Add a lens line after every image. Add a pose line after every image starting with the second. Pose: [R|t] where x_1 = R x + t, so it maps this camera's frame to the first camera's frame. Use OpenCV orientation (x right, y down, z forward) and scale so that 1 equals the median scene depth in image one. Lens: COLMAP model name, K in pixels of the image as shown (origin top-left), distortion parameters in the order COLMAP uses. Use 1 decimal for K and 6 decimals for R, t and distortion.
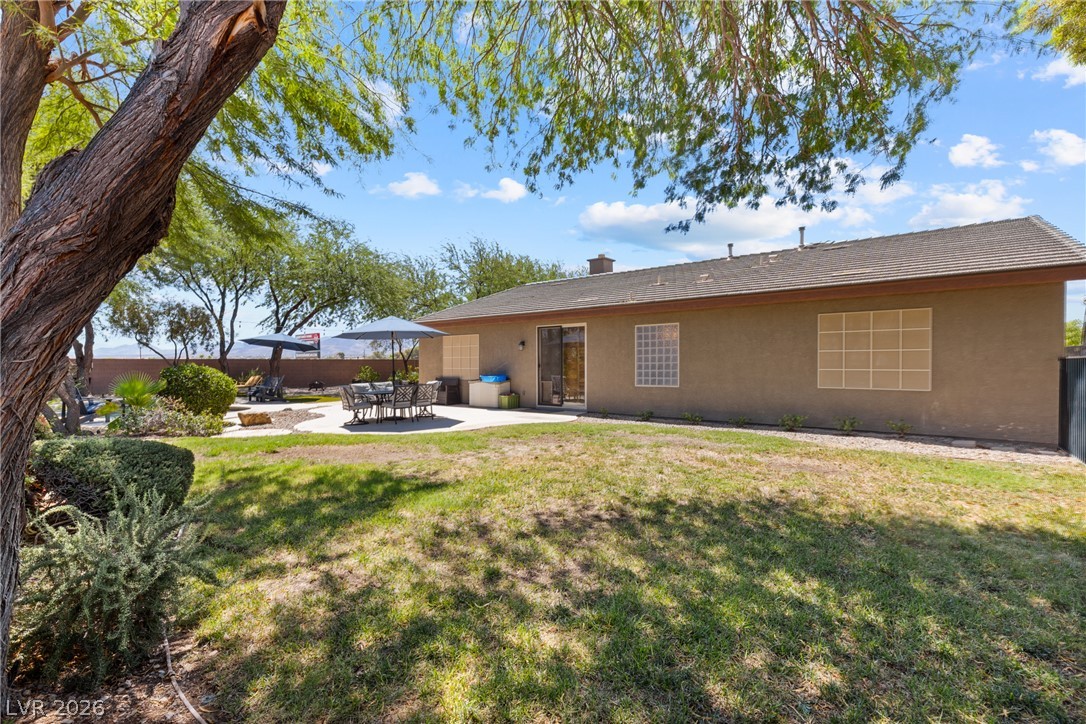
lens RADIAL K [[488.2, 0, 543.6], [0, 488.2, 362.5], [0, 0, 1]] dist [0.005880, -0.001372]
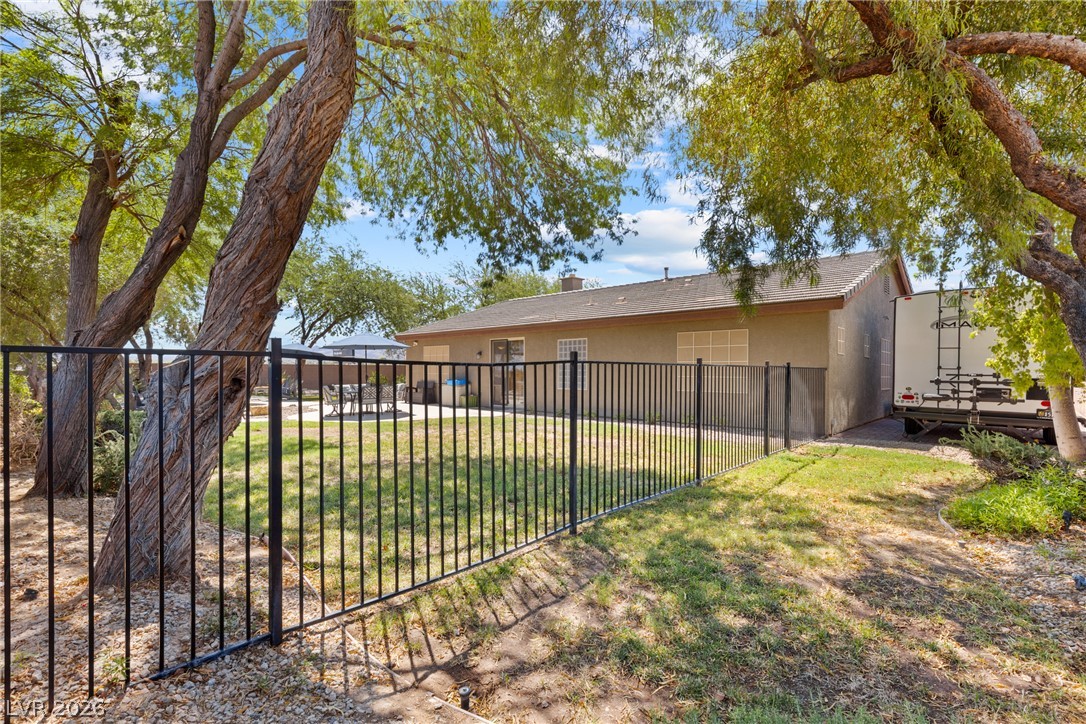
lens RADIAL K [[488.2, 0, 542.3], [0, 488.2, 363.5], [0, 0, 1]] dist [0.005880, -0.001372]
pose [[0.996772, 0.006905, -0.079990, 0.144008], [-0.007761, 0.999916, -0.010392, -0.001469], [0.079911, 0.010979, 0.996742, -0.134203]]
